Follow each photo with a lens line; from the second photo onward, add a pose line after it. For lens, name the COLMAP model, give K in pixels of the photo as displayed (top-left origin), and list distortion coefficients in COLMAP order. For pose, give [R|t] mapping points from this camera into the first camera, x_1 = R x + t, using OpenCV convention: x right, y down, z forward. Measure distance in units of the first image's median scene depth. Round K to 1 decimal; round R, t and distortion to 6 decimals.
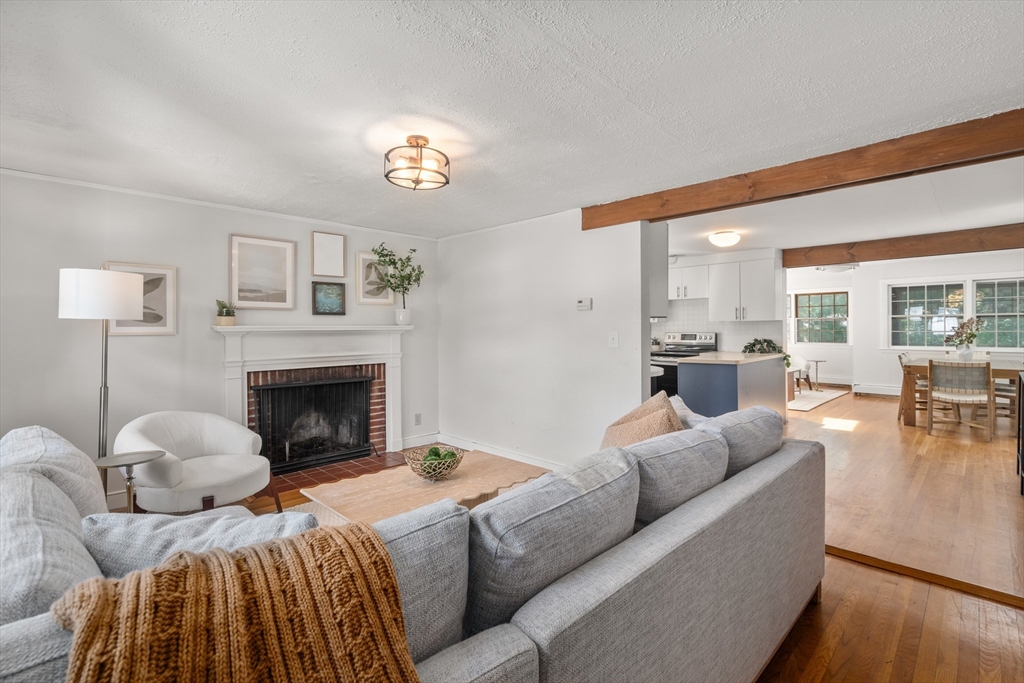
lens RADIAL K [[469.7, 0, 506.8], [0, 469.7, 330.4], [0, 0, 1]] dist [-0.003668, 0.000641]
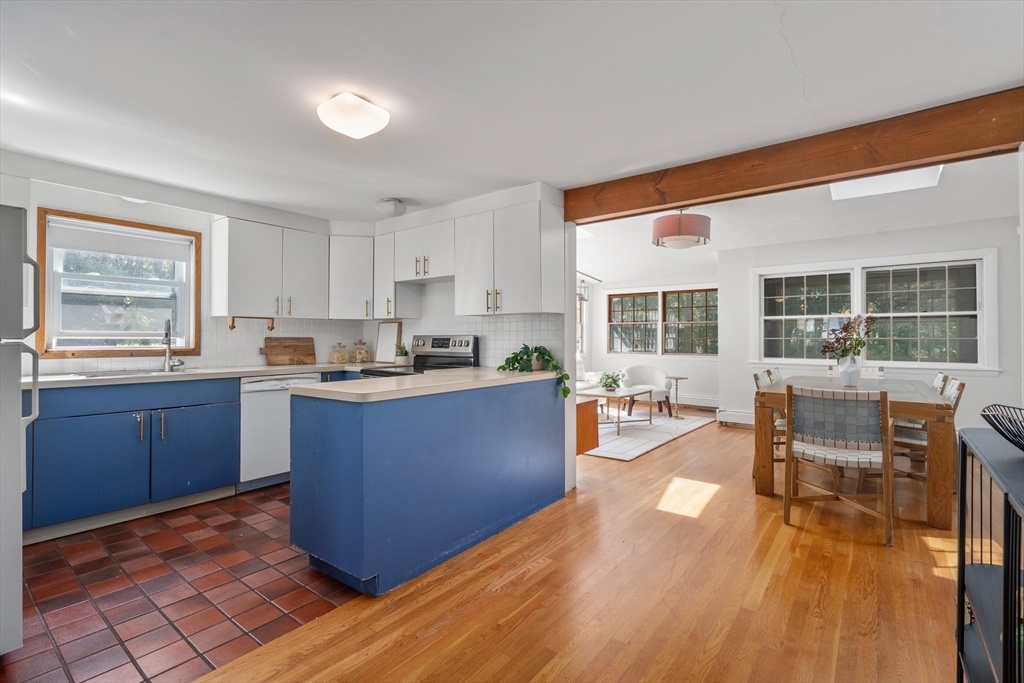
lens RADIAL K [[469.7, 0, 511.3], [0, 469.7, 335.8], [0, 0, 1]] dist [-0.003668, 0.000641]
pose [[0.990846, 0.008170, 0.134750, 0.540218], [-0.006733, 0.999916, -0.011117, 0.014772], [-0.134830, 0.010108, 0.990817, 0.532388]]
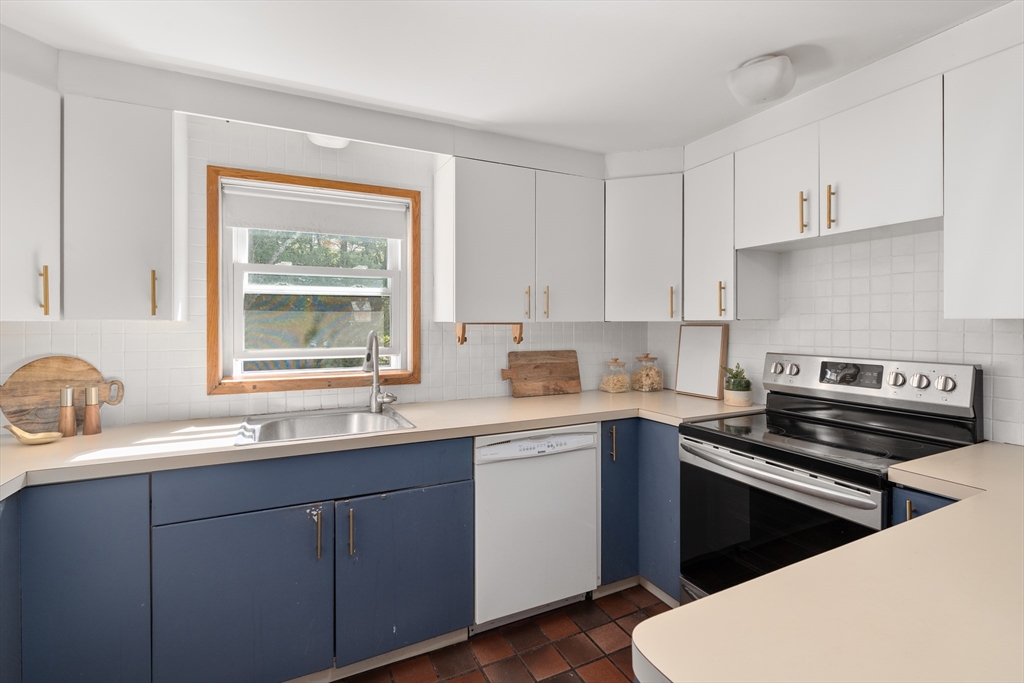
lens RADIAL K [[469.7, 0, 504.9], [0, 469.7, 325.8], [0, 0, 1]] dist [-0.003668, 0.000641]
pose [[0.946240, 0.006068, -0.323408, 0.386533], [-0.005924, 0.999981, 0.001428, -0.019058], [0.323411, 0.000565, 0.946258, 0.914332]]
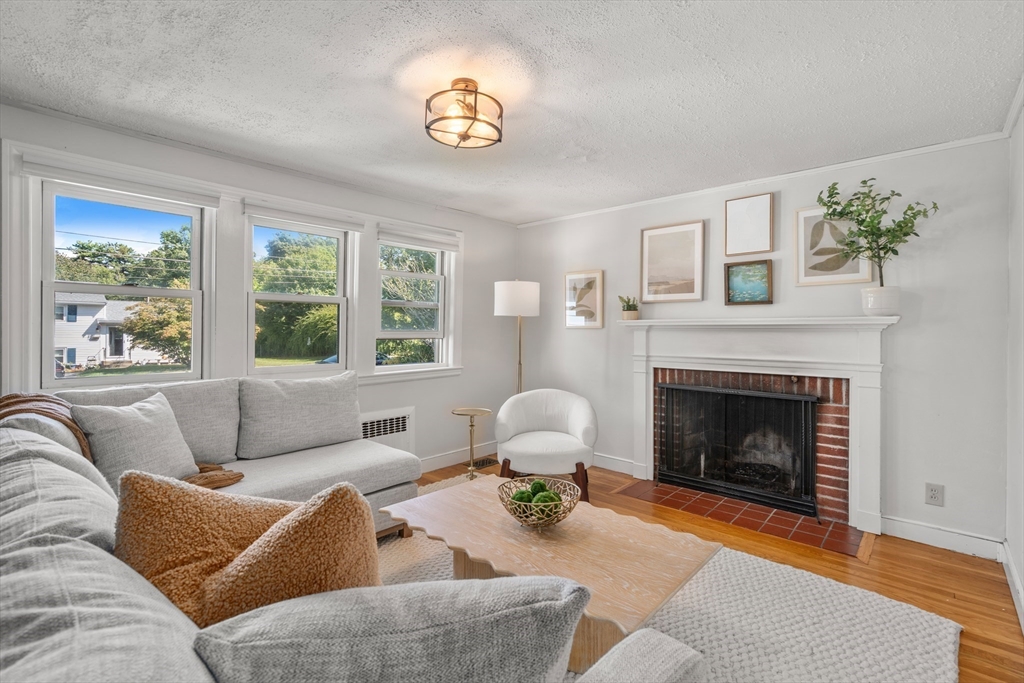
lens RADIAL K [[469.7, 0, 514.7], [0, 469.7, 335.7], [0, 0, 1]] dist [-0.003668, 0.000641]
pose [[0.061302, 0.015514, -0.997999, 0.317521], [-0.011677, 0.999822, 0.014825, 0.009180], [0.998051, 0.010744, 0.061472, 0.517467]]
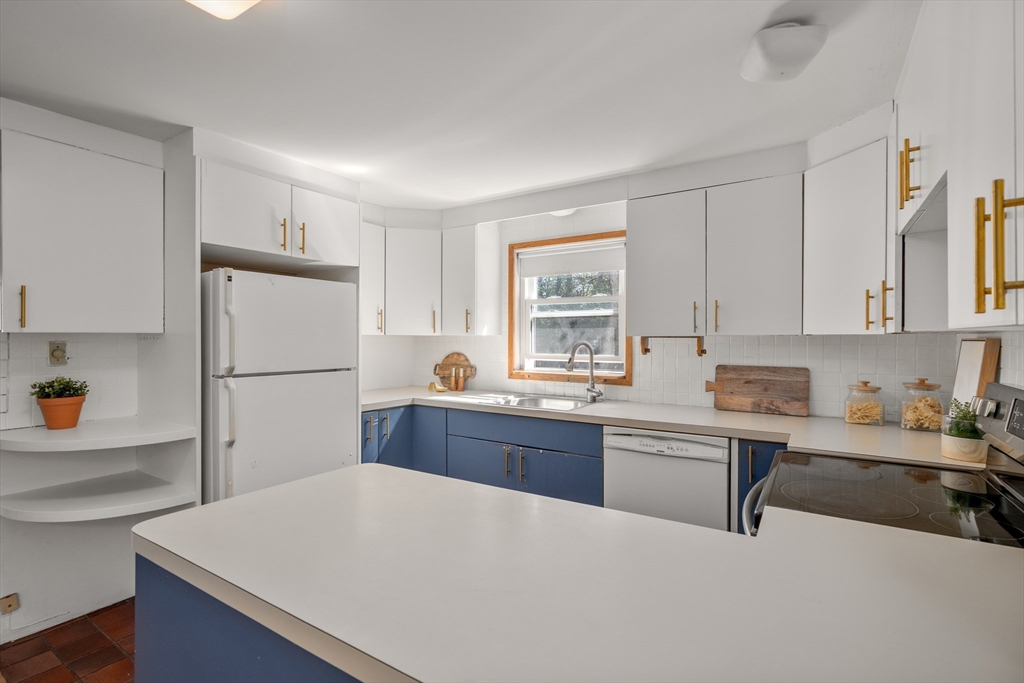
lens RADIAL K [[469.7, 0, 519.5], [0, 469.7, 344.8], [0, 0, 1]] dist [-0.003668, 0.000641]
pose [[0.226983, 0.019892, -0.973696, 0.692260], [-0.008695, 0.999793, 0.018398, -0.020037], [0.973860, 0.004290, 0.227109, 1.070459]]
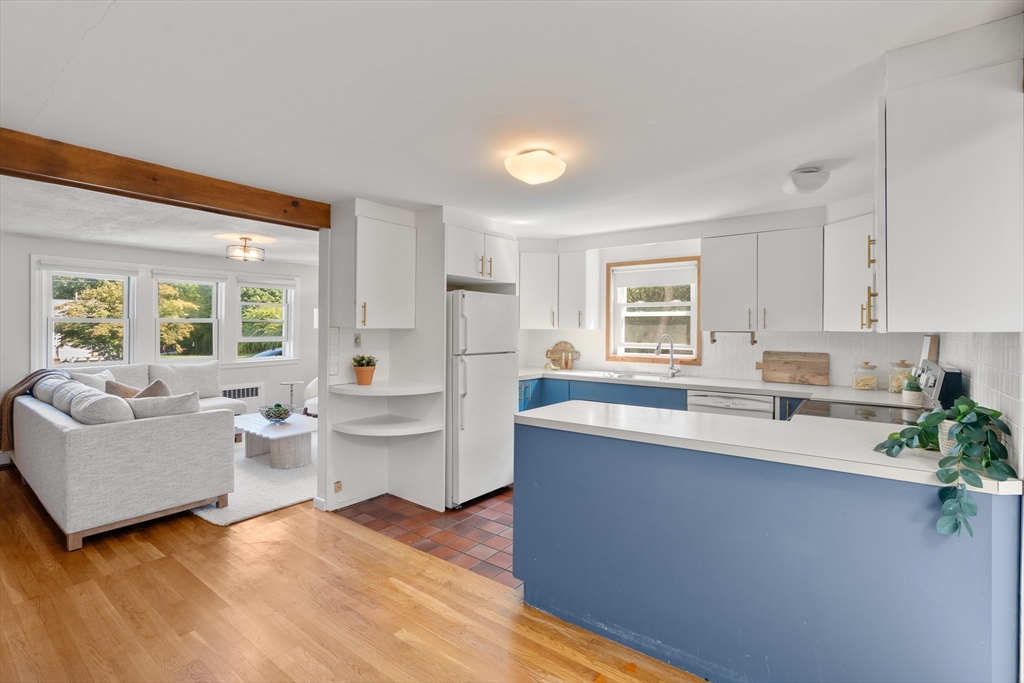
lens RADIAL K [[469.7, 0, 514.8], [0, 469.7, 332.5], [0, 0, 1]] dist [-0.003668, 0.000641]
pose [[0.154220, 0.016758, -0.987894, 0.926714], [-0.012479, 0.999809, 0.015012, -0.026556], [0.987958, 0.010013, 0.154400, 0.882375]]
